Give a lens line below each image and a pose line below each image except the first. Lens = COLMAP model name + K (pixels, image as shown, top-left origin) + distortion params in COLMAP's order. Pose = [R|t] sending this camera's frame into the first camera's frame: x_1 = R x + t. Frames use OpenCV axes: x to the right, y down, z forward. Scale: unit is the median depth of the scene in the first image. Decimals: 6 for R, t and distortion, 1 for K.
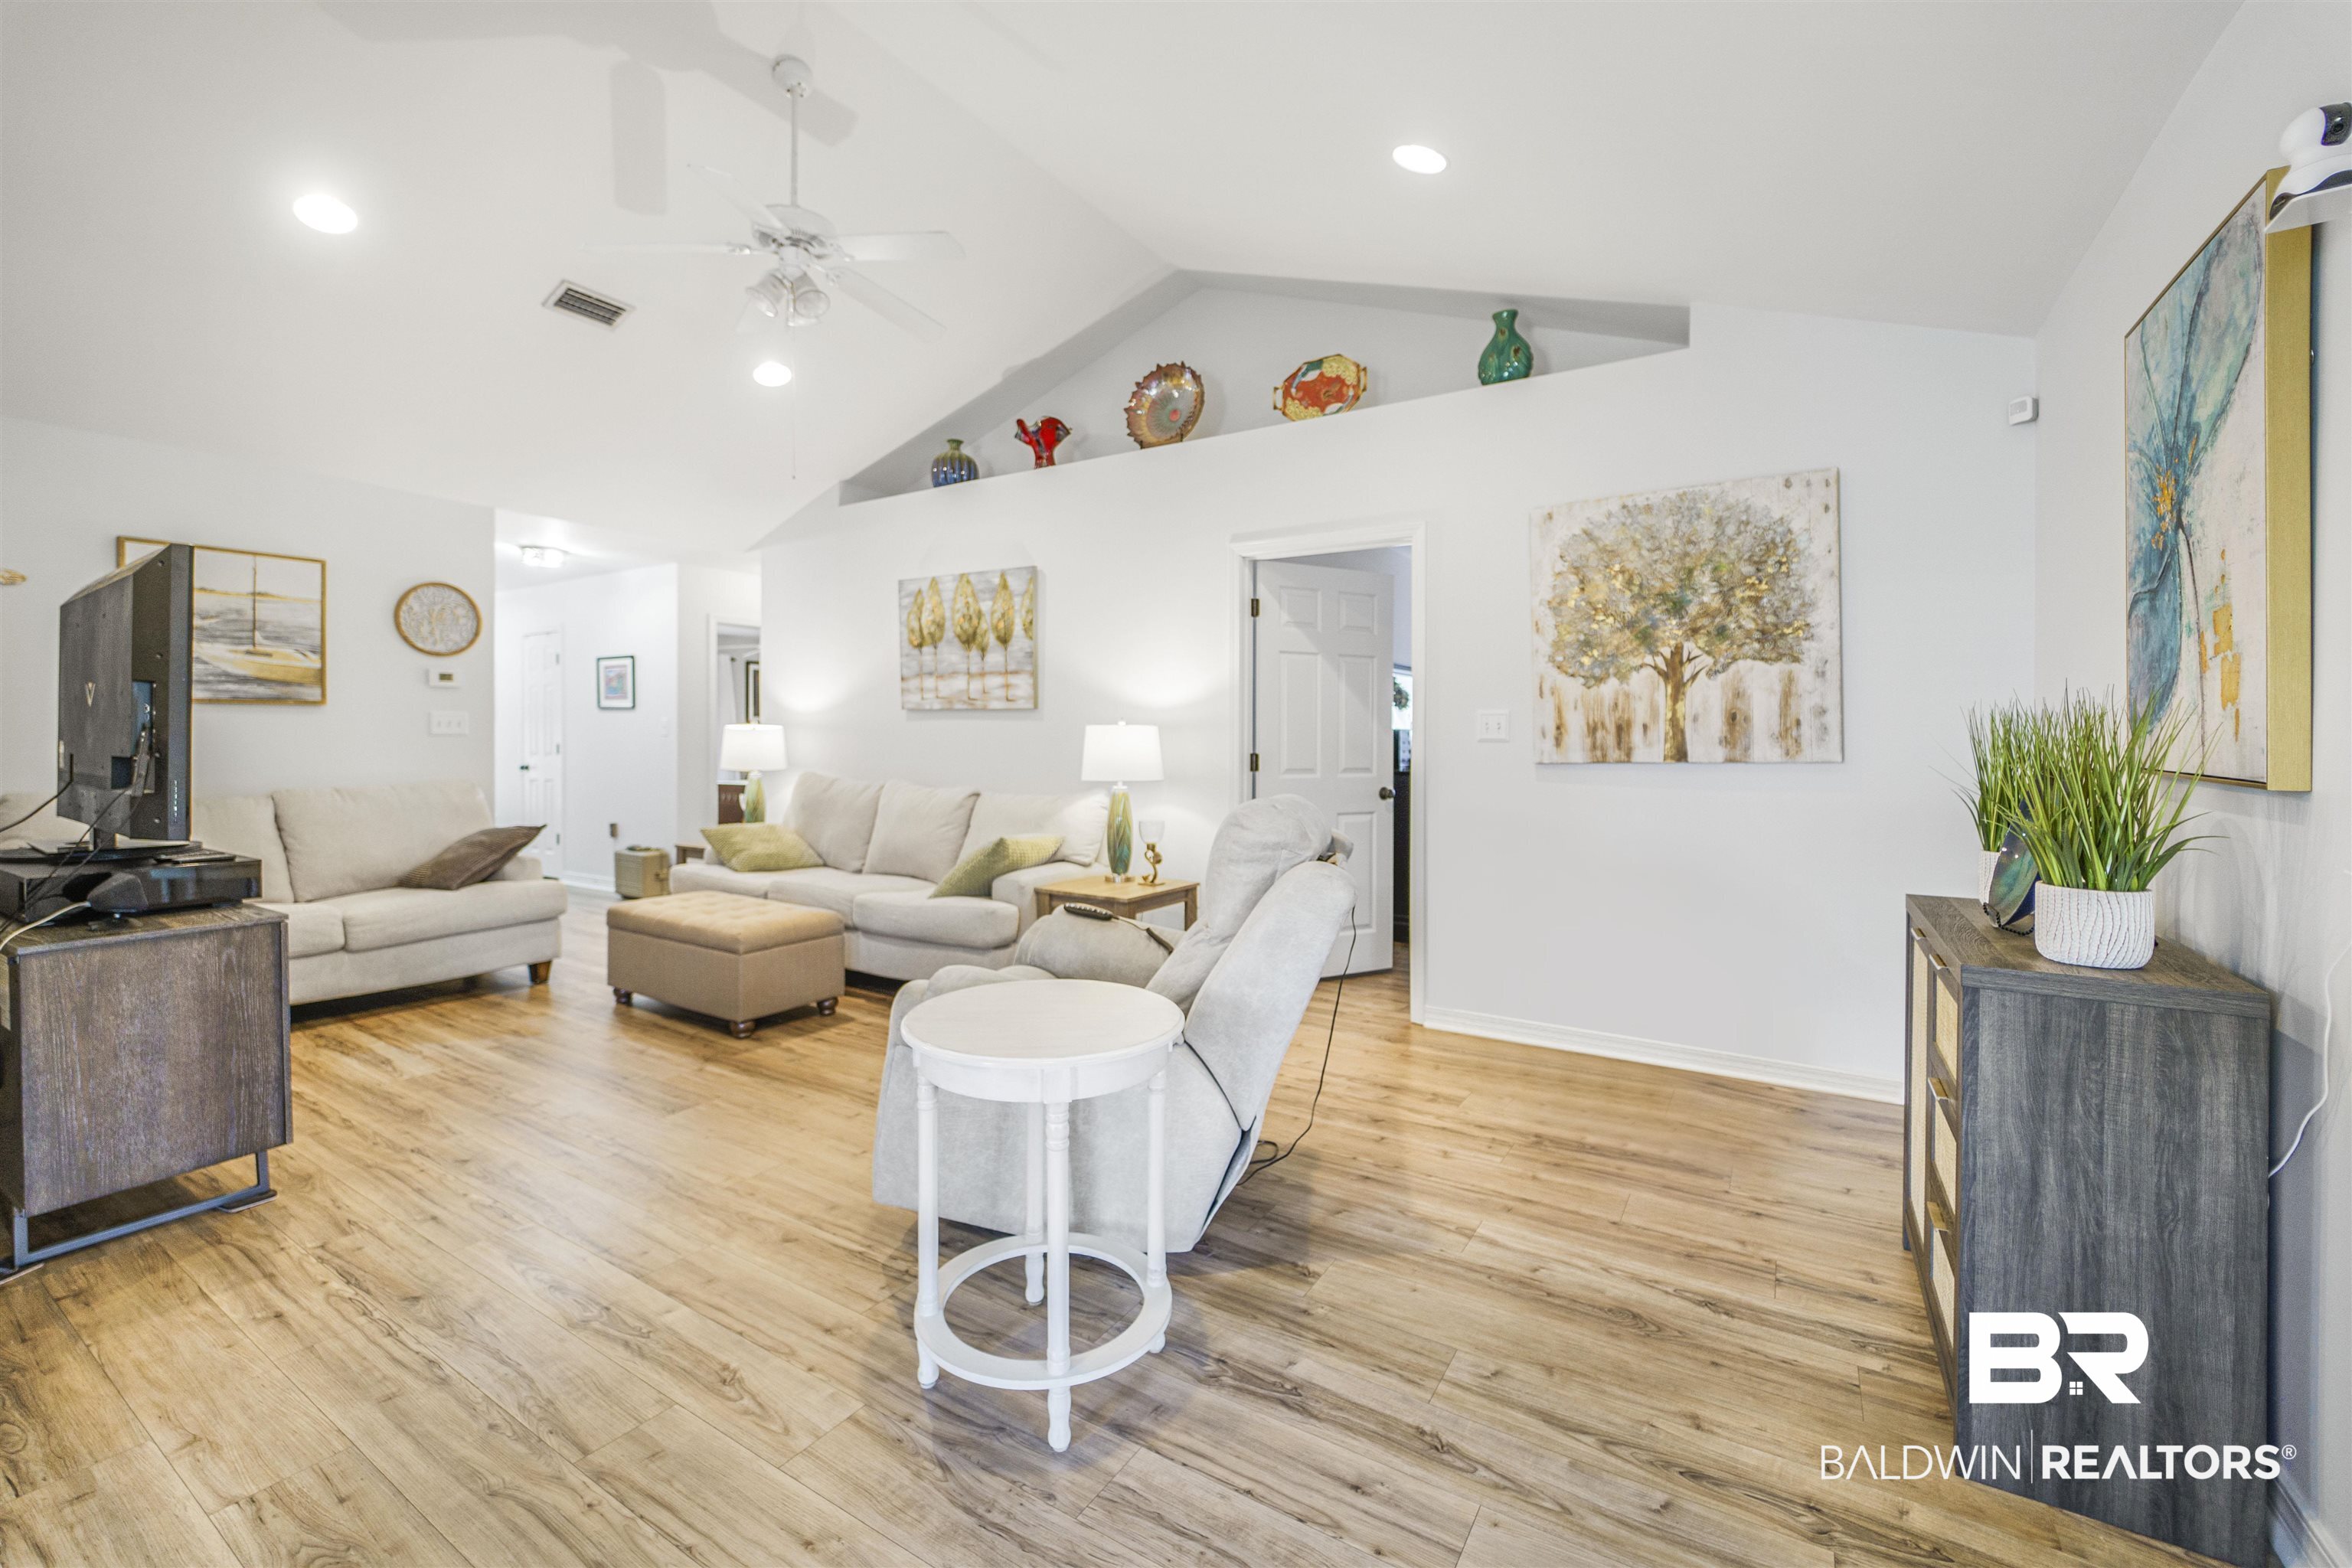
lens RADIAL K [[951.7, 0, 1231.6], [0, 951.7, 745.4], [0, 0, 1]] dist [0.001318, -0.000111]
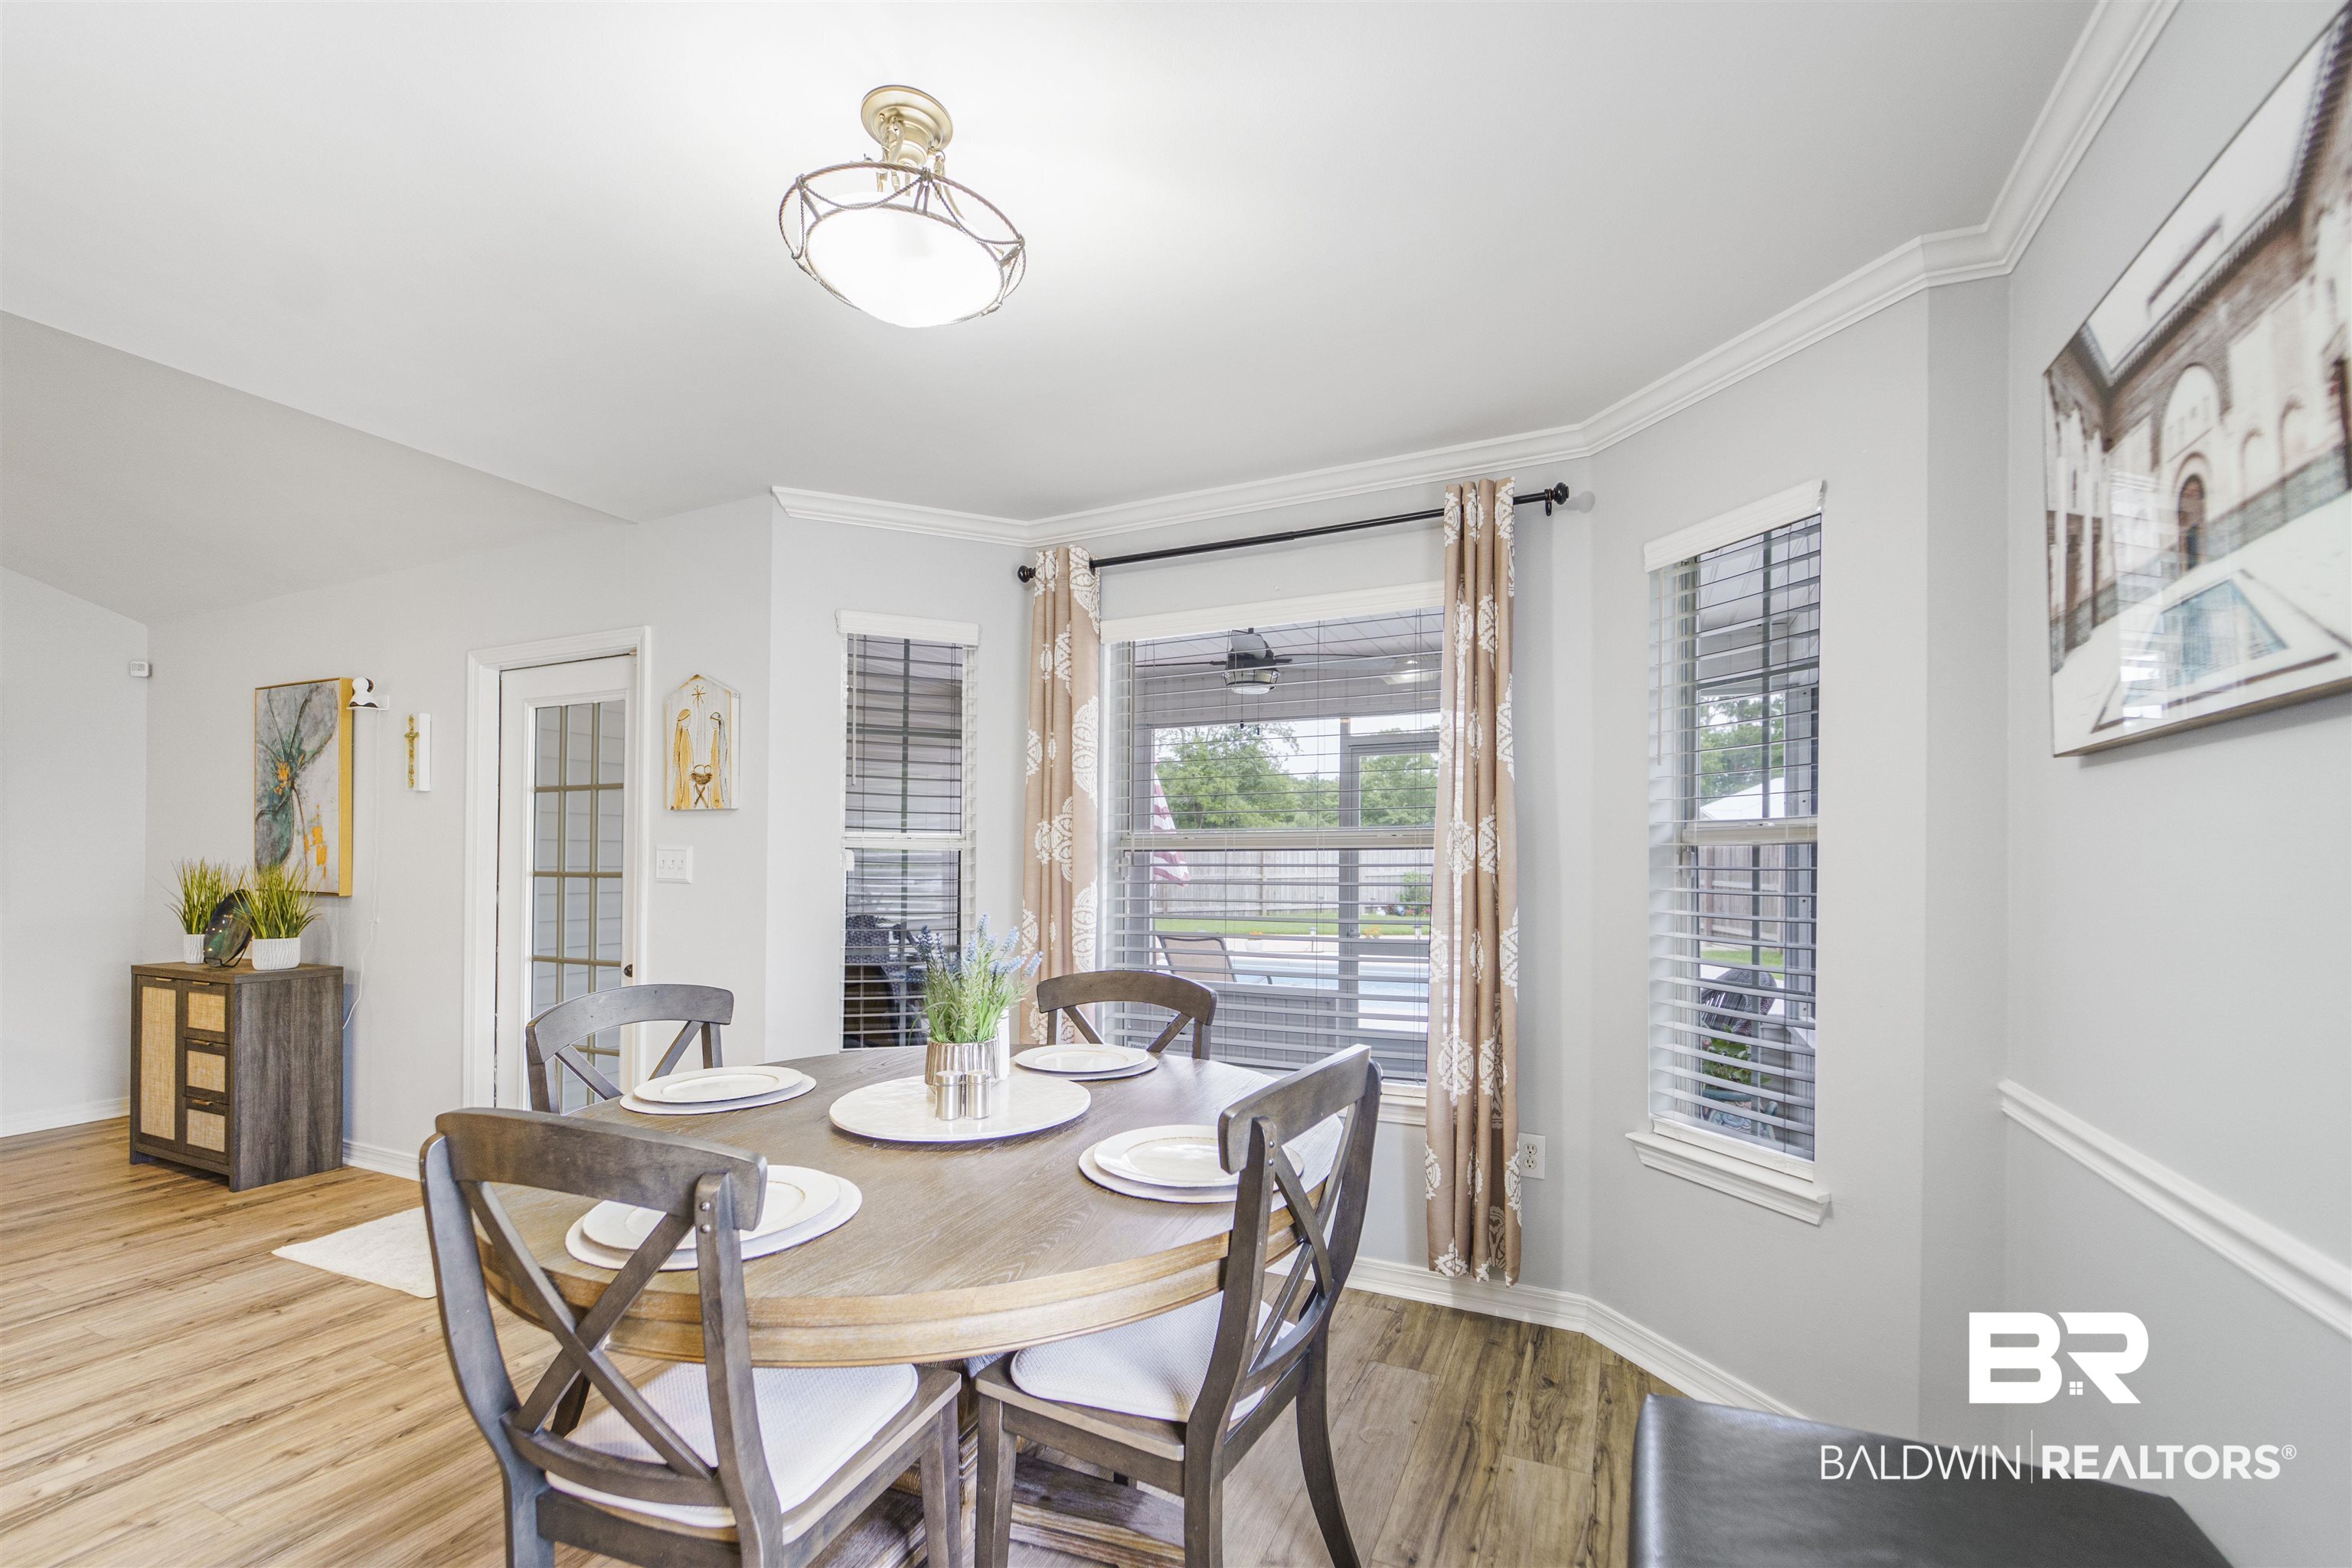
lens RADIAL K [[974.7, 0, 1188.6], [0, 974.7, 855.1], [0, 0, 1]] dist [-0.000687, -0.000214]
pose [[-0.101981, 0.007270, 0.994760, -1.831382], [0.009336, 0.999936, -0.006351, -0.029109], [-0.994743, 0.008640, -0.102042, -1.083829]]
